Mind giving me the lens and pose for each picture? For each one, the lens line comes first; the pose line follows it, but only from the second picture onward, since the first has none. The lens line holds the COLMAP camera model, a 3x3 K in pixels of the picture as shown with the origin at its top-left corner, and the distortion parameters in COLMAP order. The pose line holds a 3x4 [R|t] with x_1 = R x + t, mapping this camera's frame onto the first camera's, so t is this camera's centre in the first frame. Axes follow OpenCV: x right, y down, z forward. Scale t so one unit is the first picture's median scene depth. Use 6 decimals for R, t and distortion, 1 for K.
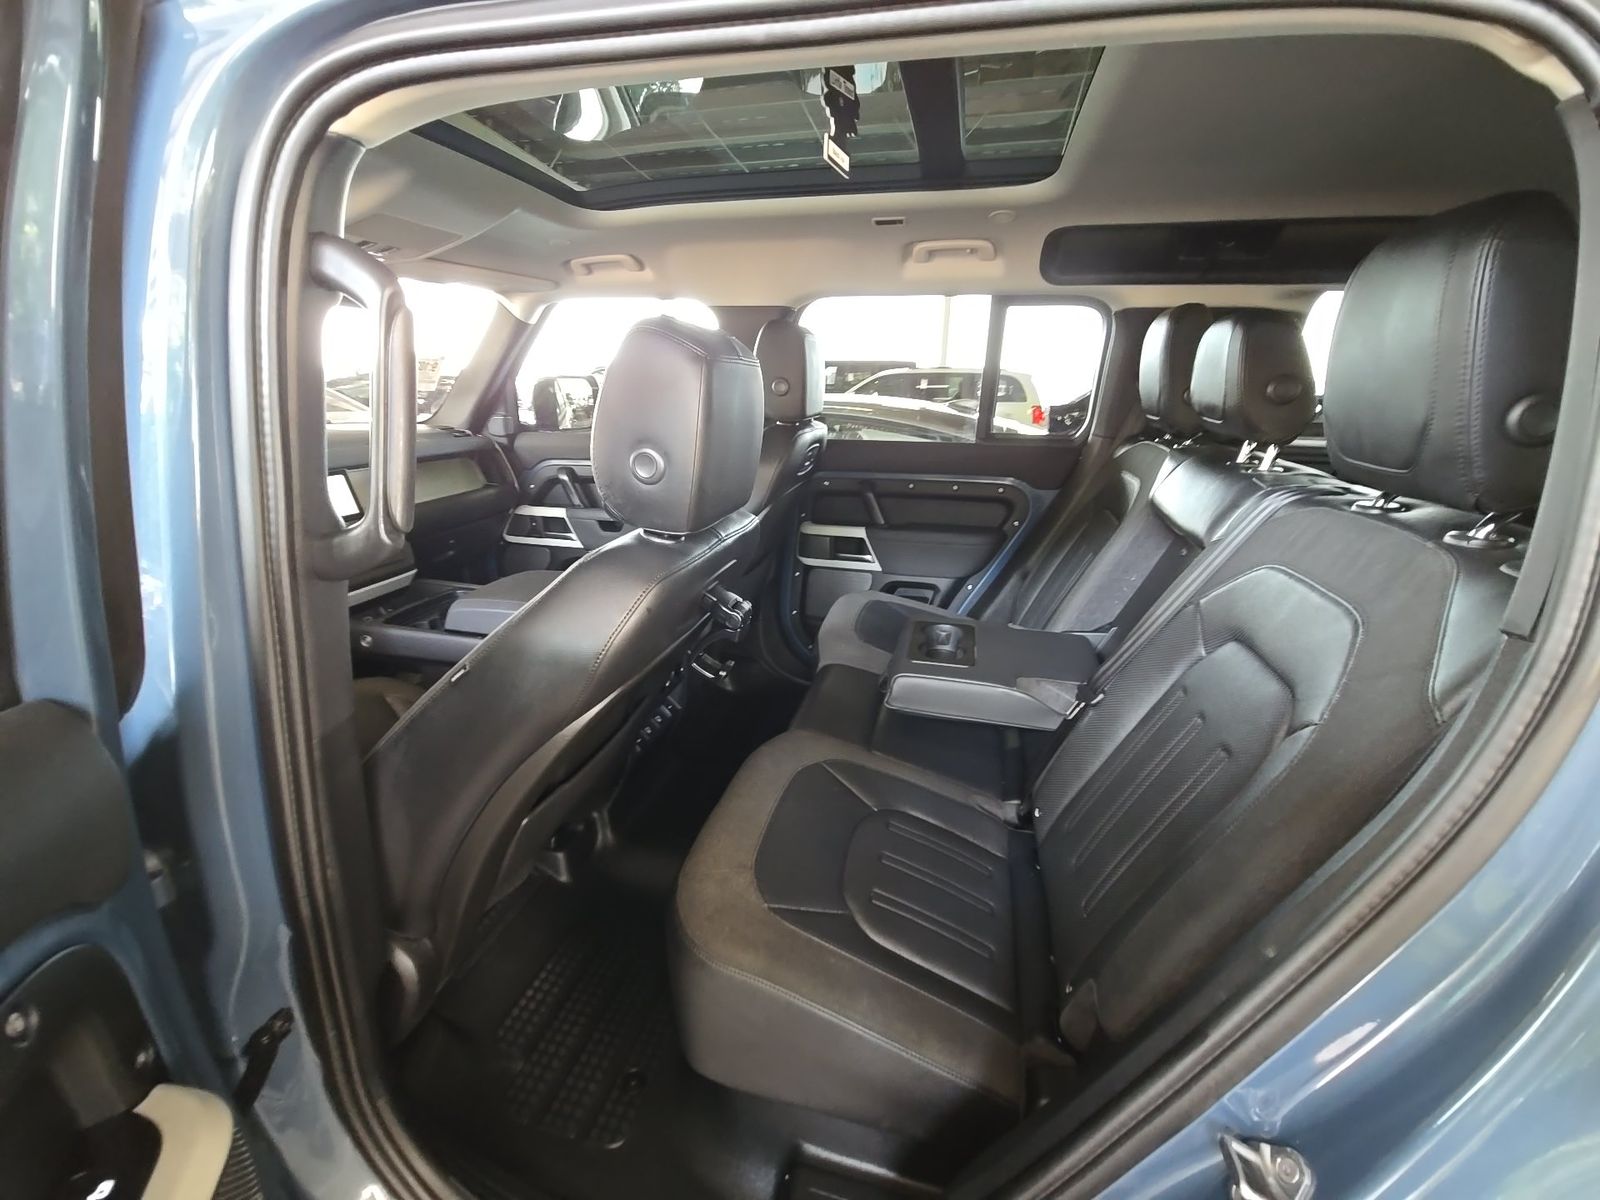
lens RADIAL K [[644.9, 0, 802.5], [0, 644.9, 592.7], [0, 0, 1]] dist [-0.003970, -0.000342]
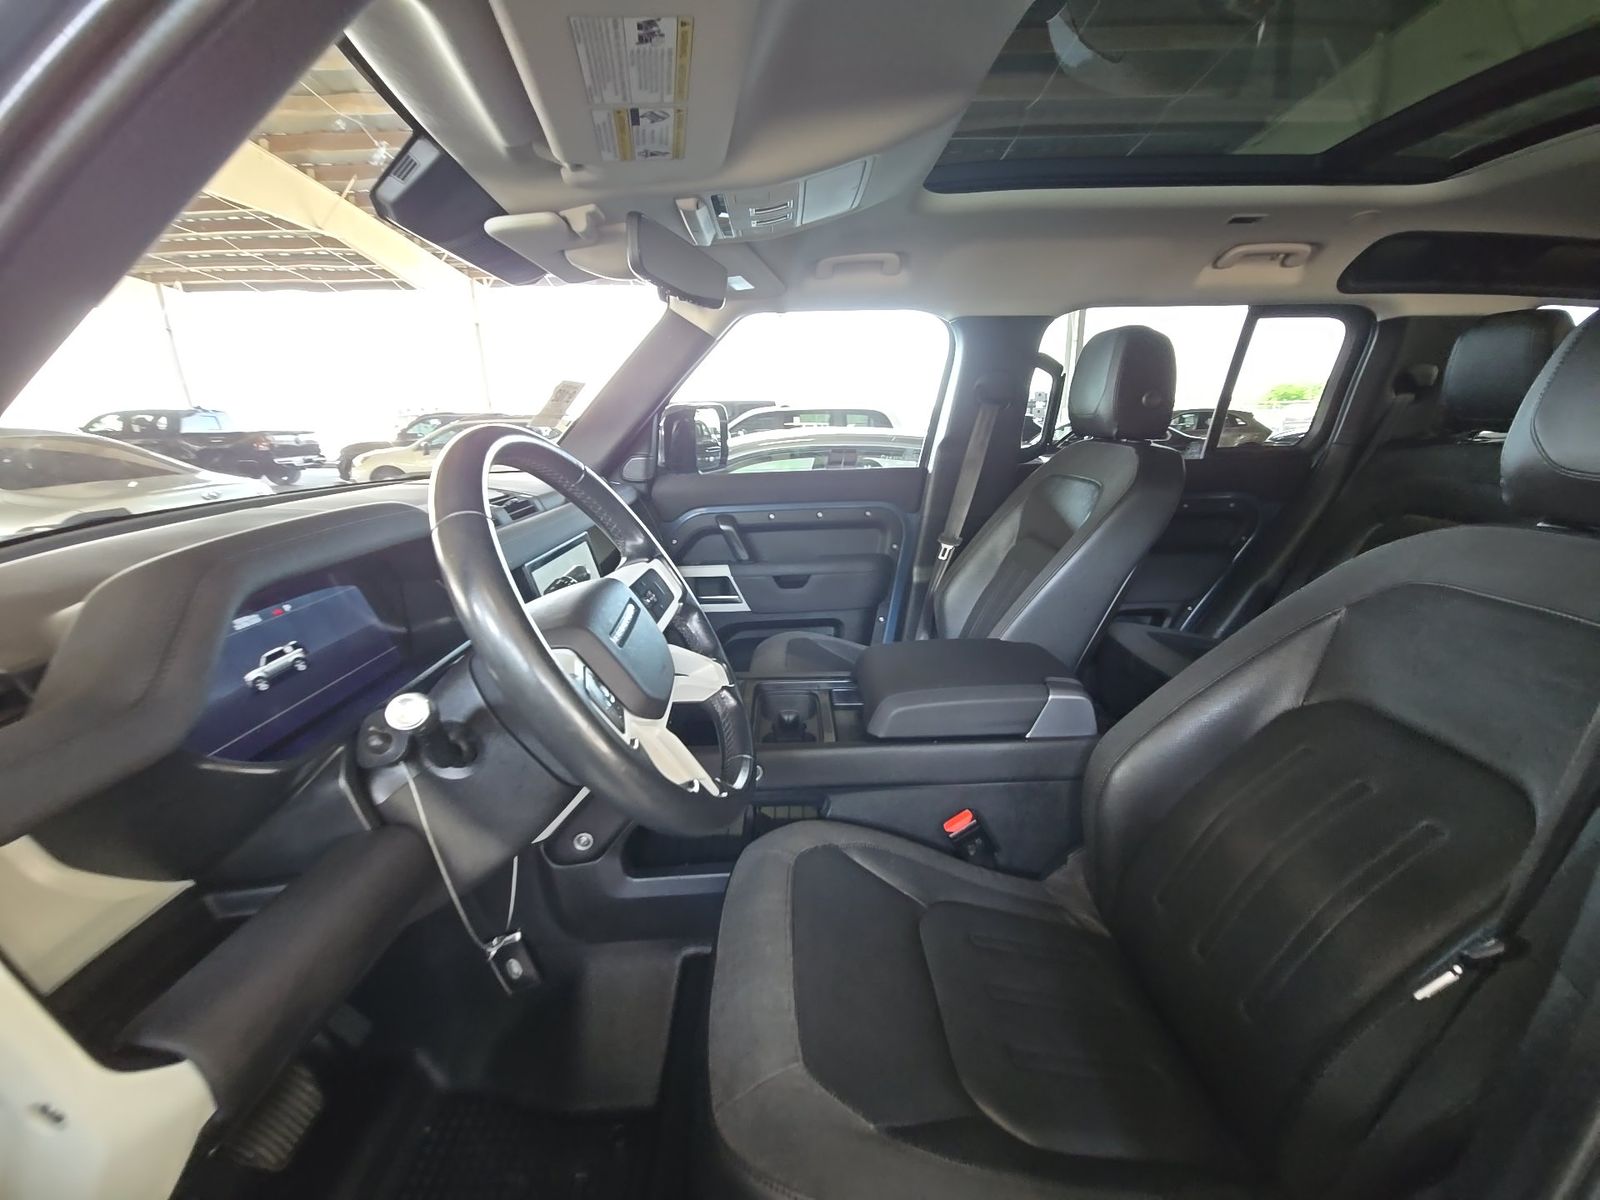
lens RADIAL K [[644.9, 0, 805.0], [0, 644.9, 605.3], [0, 0, 1]] dist [-0.003970, -0.000342]
pose [[0.960671, -0.106705, 0.256371, -0.491600], [0.116155, 0.992988, -0.021960, -0.051642], [-0.252230, 0.050876, 0.966329, 0.191546]]
